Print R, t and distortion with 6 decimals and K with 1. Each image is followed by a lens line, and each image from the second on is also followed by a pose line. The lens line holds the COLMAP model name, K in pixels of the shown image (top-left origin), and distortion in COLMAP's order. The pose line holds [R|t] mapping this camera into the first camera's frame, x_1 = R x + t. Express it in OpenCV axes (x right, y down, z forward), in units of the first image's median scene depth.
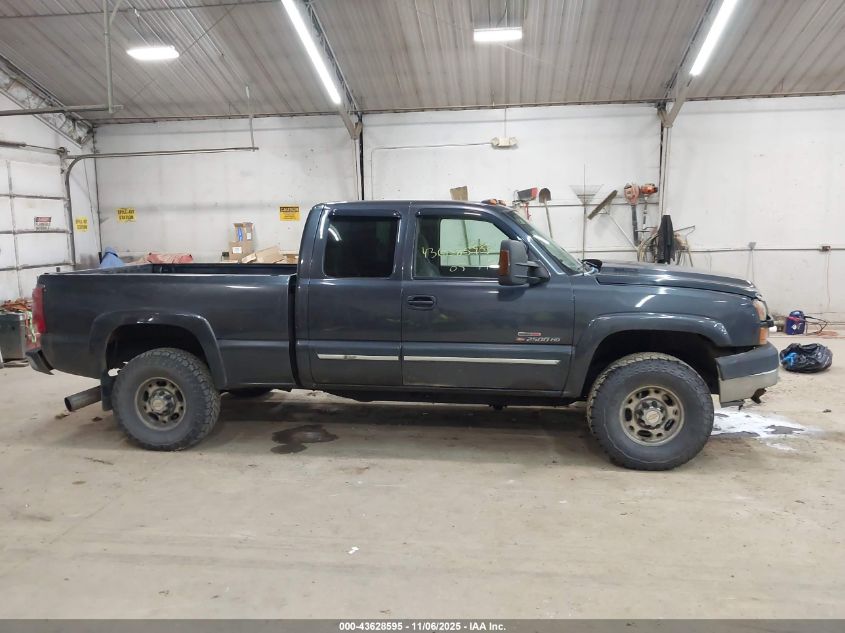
lens RADIAL K [[659.1, 0, 417.0], [0, 659.1, 317.7], [0, 0, 1]] dist [-0.004814, -0.004179]
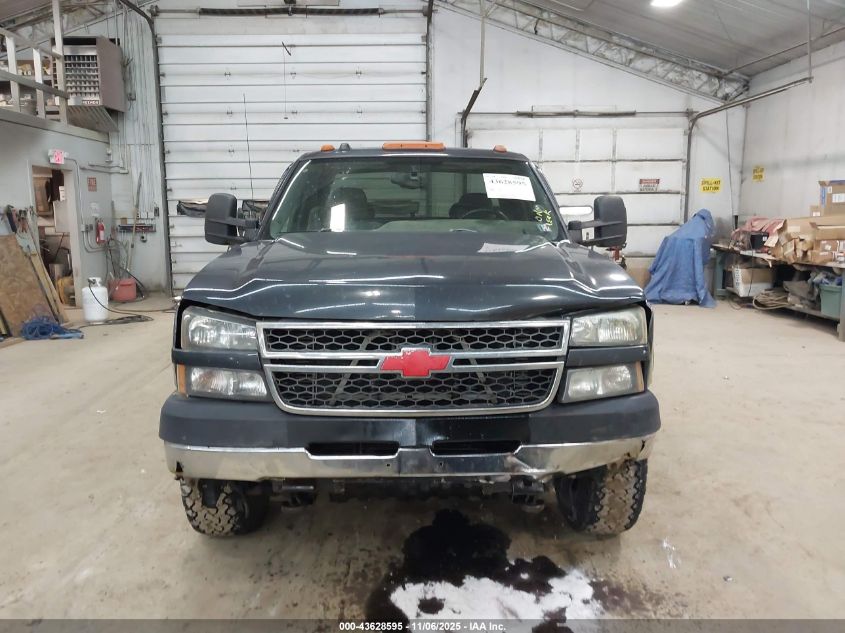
lens RADIAL K [[659.1, 0, 417.0], [0, 659.1, 317.7], [0, 0, 1]] dist [-0.004814, -0.004179]
pose [[0.153845, 0.179530, -0.971648, 0.432714], [-0.126759, 0.978816, 0.160784, -0.053591], [0.979931, 0.098429, 0.173343, 0.442692]]
